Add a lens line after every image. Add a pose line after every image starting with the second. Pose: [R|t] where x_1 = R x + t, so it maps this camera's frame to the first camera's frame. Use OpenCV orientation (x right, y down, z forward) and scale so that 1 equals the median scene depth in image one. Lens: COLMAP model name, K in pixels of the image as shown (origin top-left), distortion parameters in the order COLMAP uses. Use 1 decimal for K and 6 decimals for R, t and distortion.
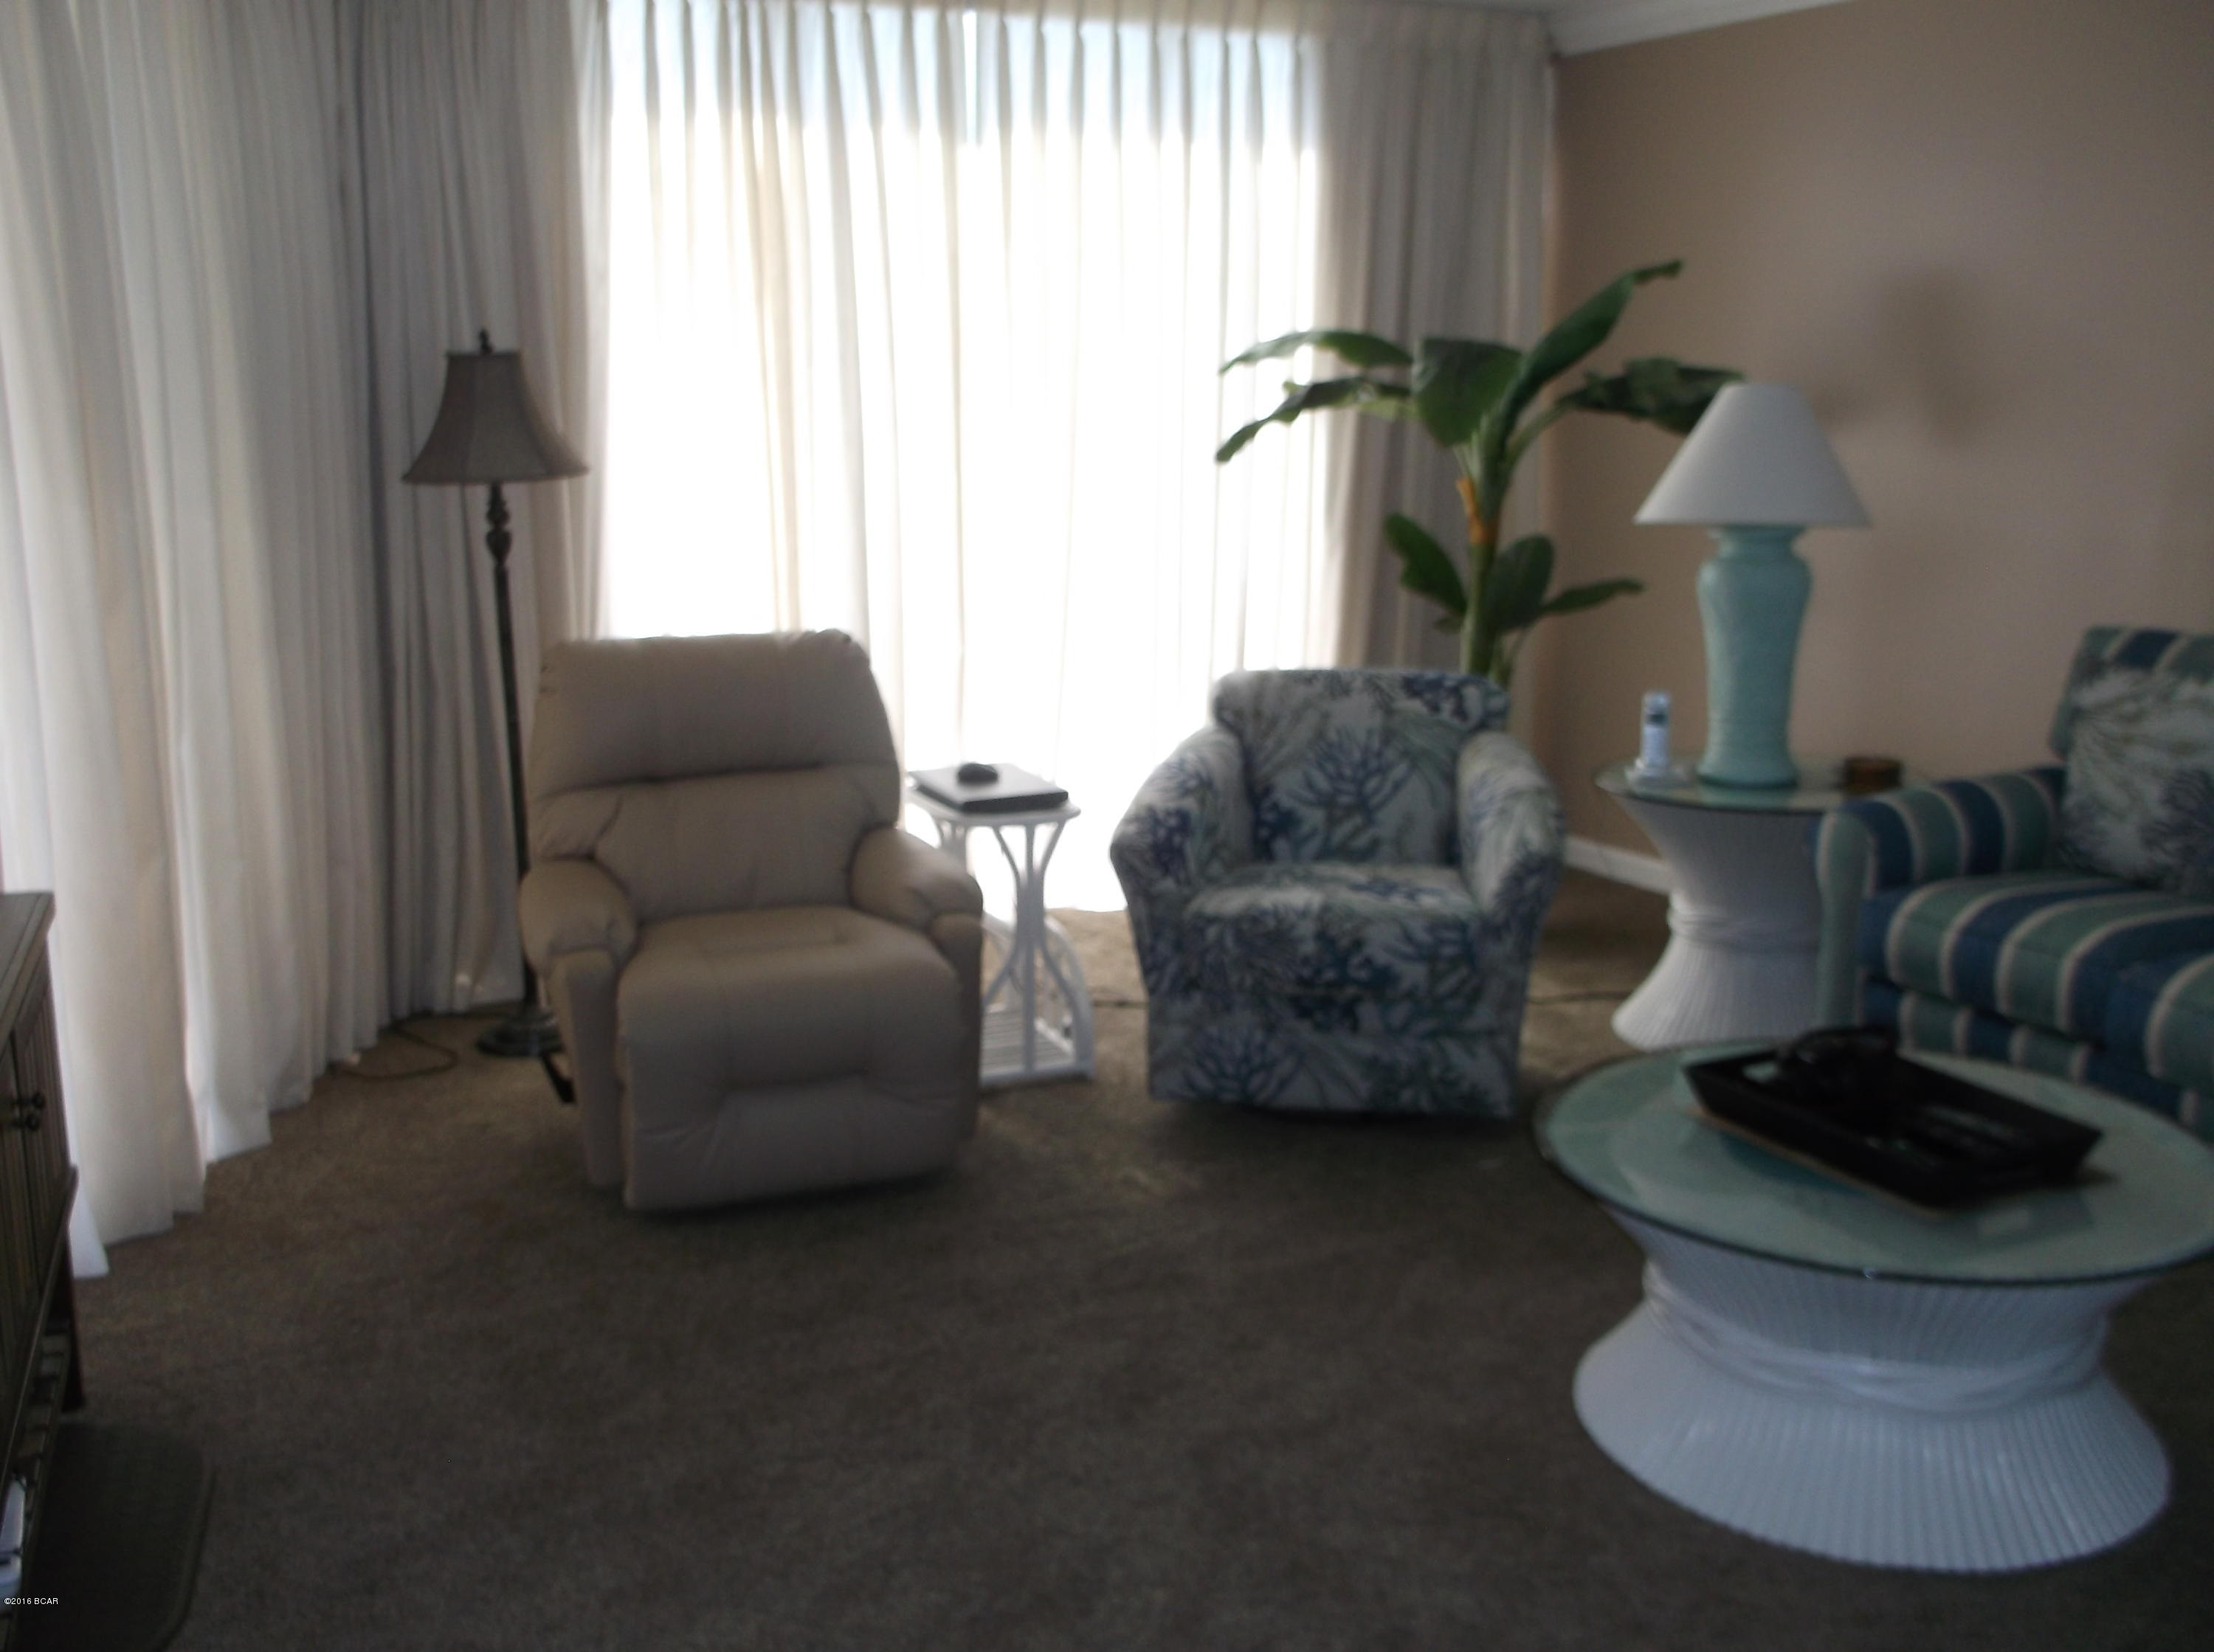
lens RADIAL K [[2332.1, 0, 1103.1], [0, 2332.1, 837.3], [0, 0, 1]] dist [0.027013, 0.000000]
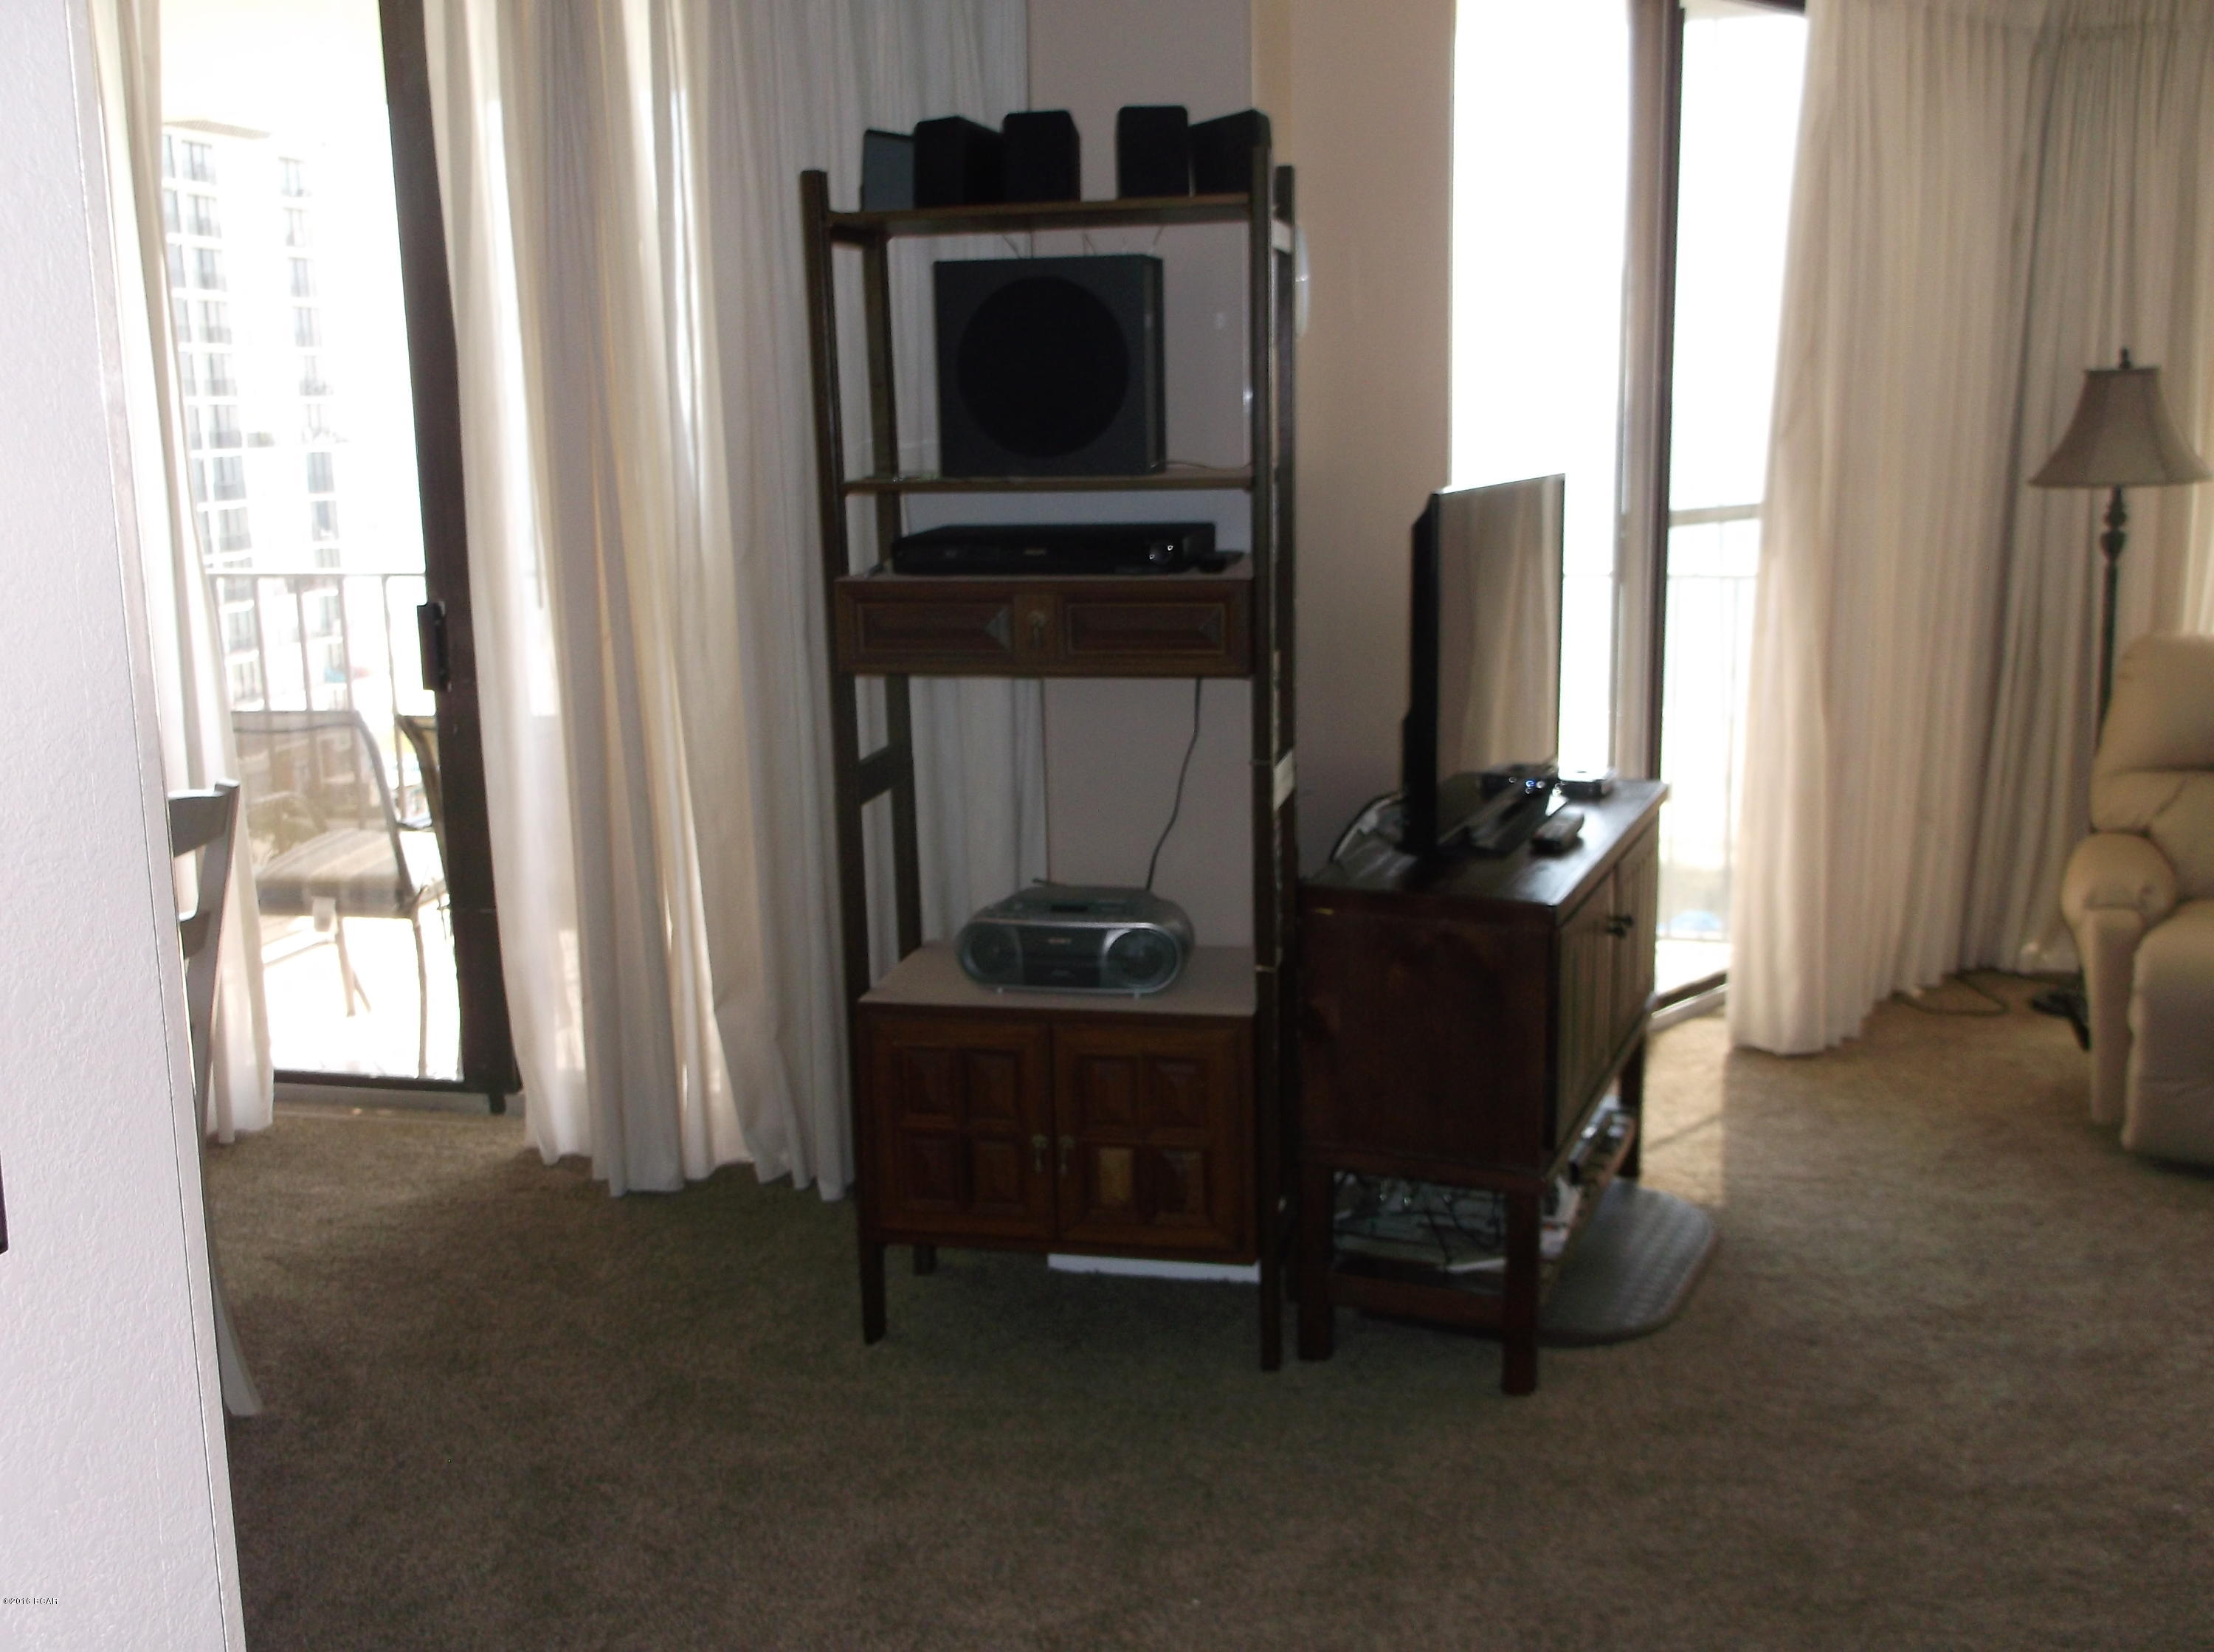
lens RADIAL K [[2332.1, 0, 1102.8], [0, 2332.1, 823.7], [0, 0, 1]] dist [0.027013, 0.000000]
pose [[0.762350, 0.128674, -0.634244, 0.092199], [-0.137346, 0.989878, 0.035736, 0.029162], [0.632423, 0.059868, 0.772307, -0.133676]]
